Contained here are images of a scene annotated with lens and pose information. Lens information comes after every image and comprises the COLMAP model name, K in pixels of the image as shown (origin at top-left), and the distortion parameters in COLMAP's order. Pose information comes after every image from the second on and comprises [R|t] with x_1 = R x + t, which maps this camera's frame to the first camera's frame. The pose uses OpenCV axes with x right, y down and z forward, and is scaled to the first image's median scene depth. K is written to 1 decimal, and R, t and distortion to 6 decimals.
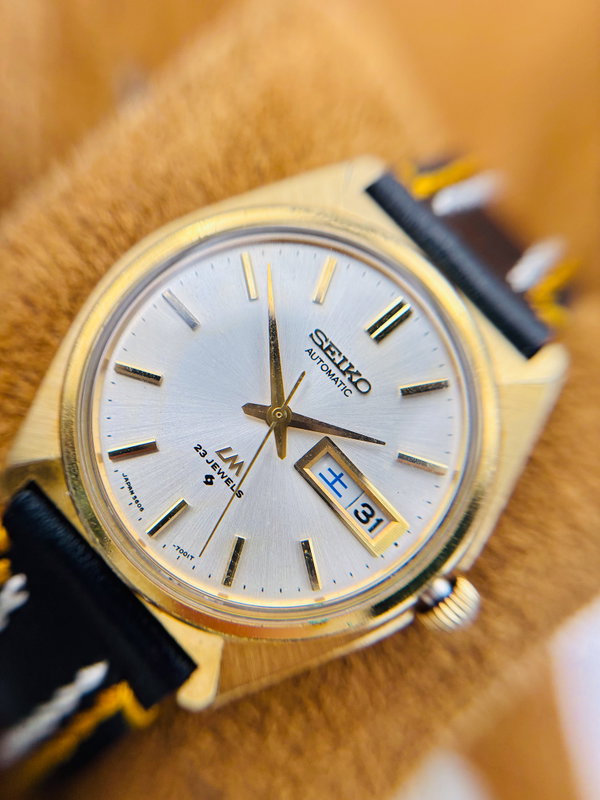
lens RADIAL K [[598.1, 0, 300.9], [0, 598.1, 426.8], [0, 0, 1]] dist [0.541941, -0.000278]
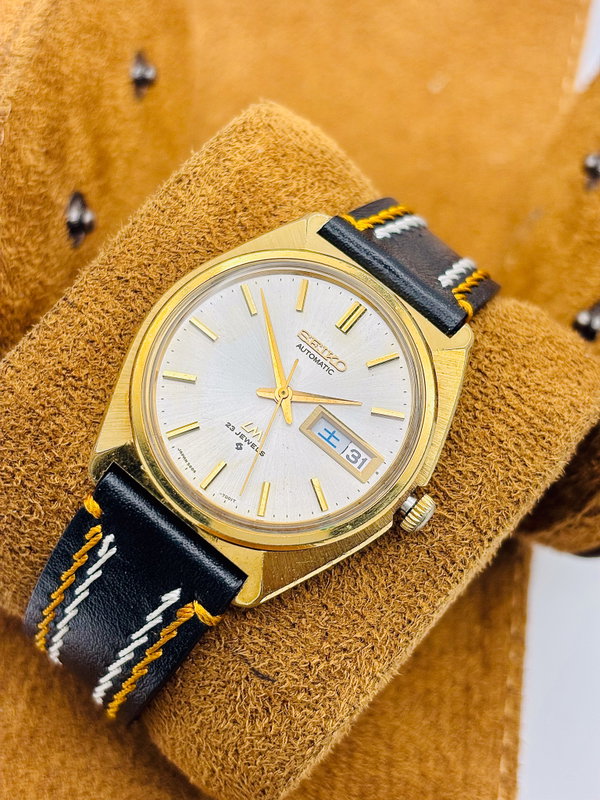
lens RADIAL K [[1240.6, 0, 300.0], [0, 1240.6, 400.0], [0, 0, 1]] dist [0.454212, -0.070502]
pose [[0.990258, -0.117954, 0.074001, -0.208099], [0.124811, 0.987512, -0.096141, 0.268257], [-0.061736, 0.104440, 0.992613, -1.794095]]
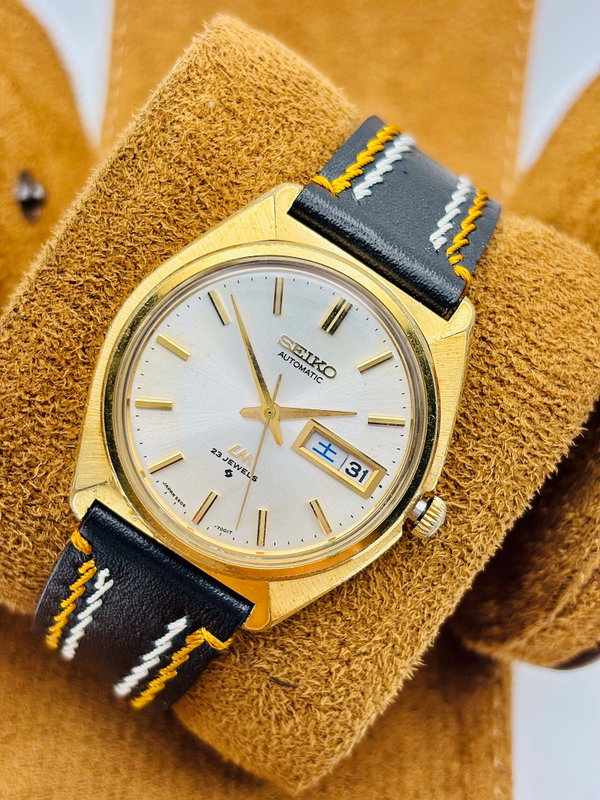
lens RADIAL K [[1240.6, 0, 300.0], [0, 1240.6, 400.0], [0, 0, 1]] dist [0.454212, -0.070502]
pose [[0.971195, -0.238048, 0.010600, 0.002241], [0.233351, 0.959151, 0.159928, -0.434816], [-0.048238, -0.152847, 0.987072, -1.528040]]
